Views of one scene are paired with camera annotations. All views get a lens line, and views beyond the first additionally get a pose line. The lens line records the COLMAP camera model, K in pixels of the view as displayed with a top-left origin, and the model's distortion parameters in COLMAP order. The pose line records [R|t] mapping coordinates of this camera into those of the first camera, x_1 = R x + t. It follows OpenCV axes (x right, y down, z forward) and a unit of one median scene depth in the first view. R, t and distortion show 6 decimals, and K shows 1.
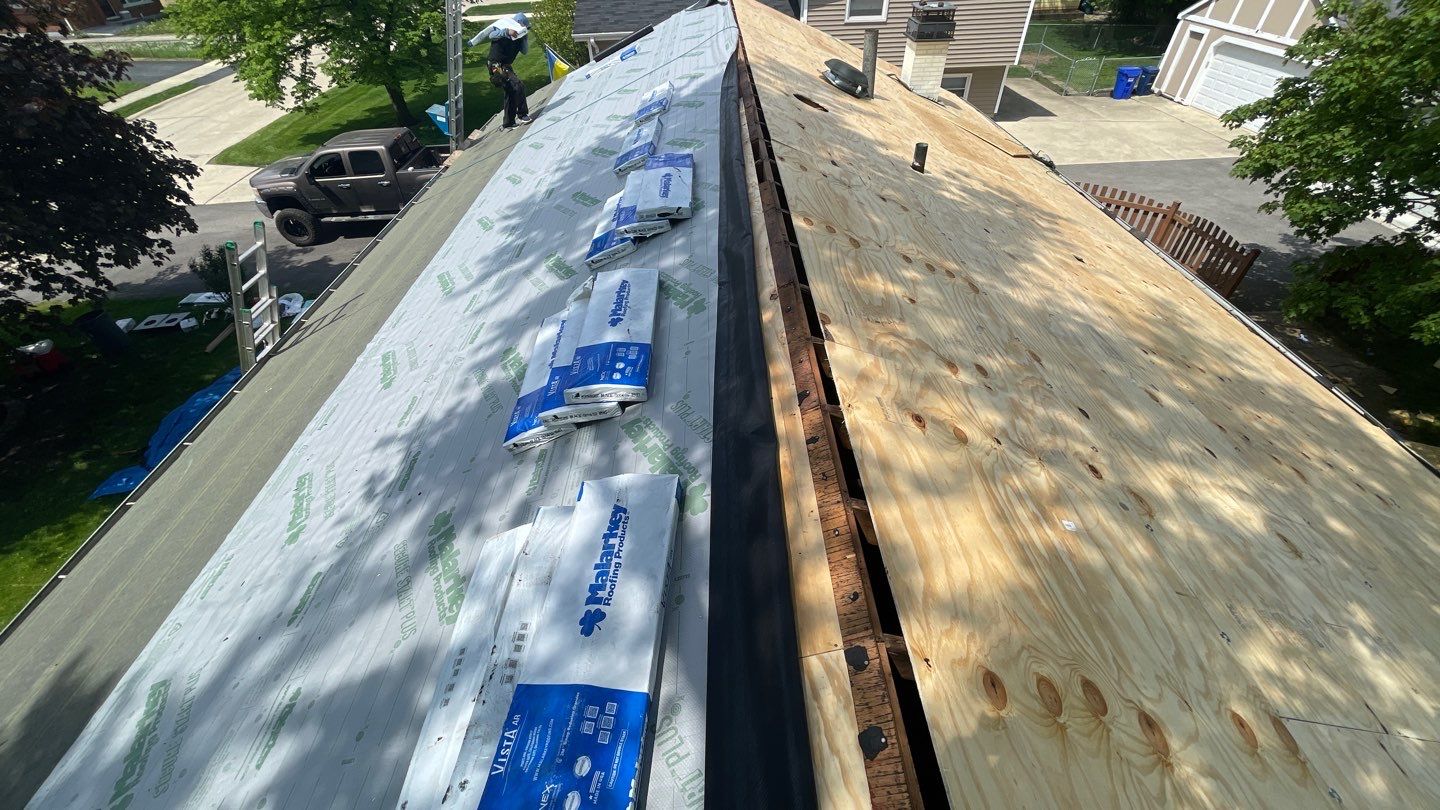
lens RADIAL K [[573.2, 0, 720.0], [0, 573.2, 405.0], [0, 0, 1]] dist [0.000643, 0.000317]
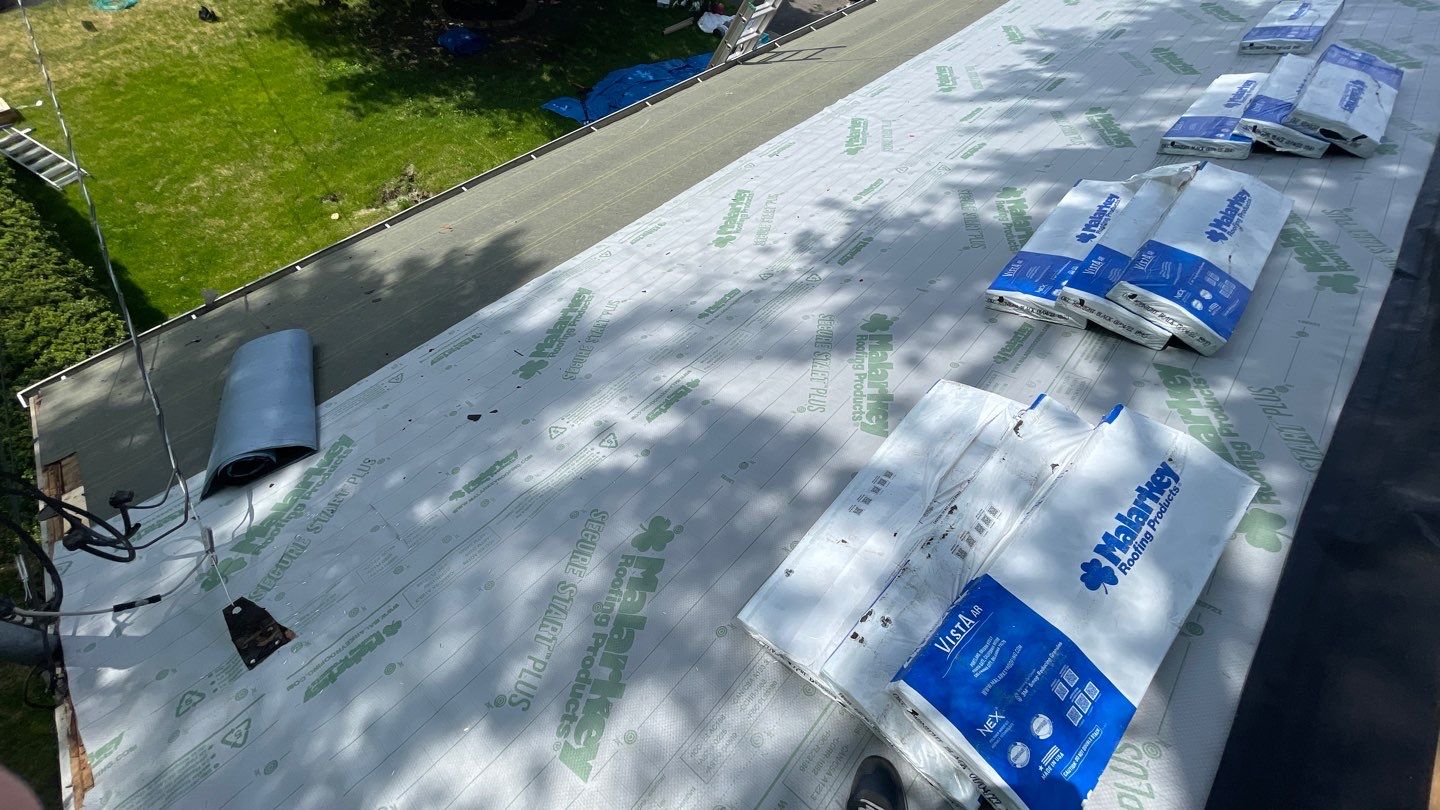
lens RADIAL K [[573.2, 0, 720.0], [0, 573.2, 405.0], [0, 0, 1]] dist [0.000643, 0.000317]
pose [[0.722136, 0.636542, -0.270805, -0.115163], [-0.557138, 0.767230, 0.317736, 0.052415], [0.410021, -0.078573, 0.908685, 0.024590]]
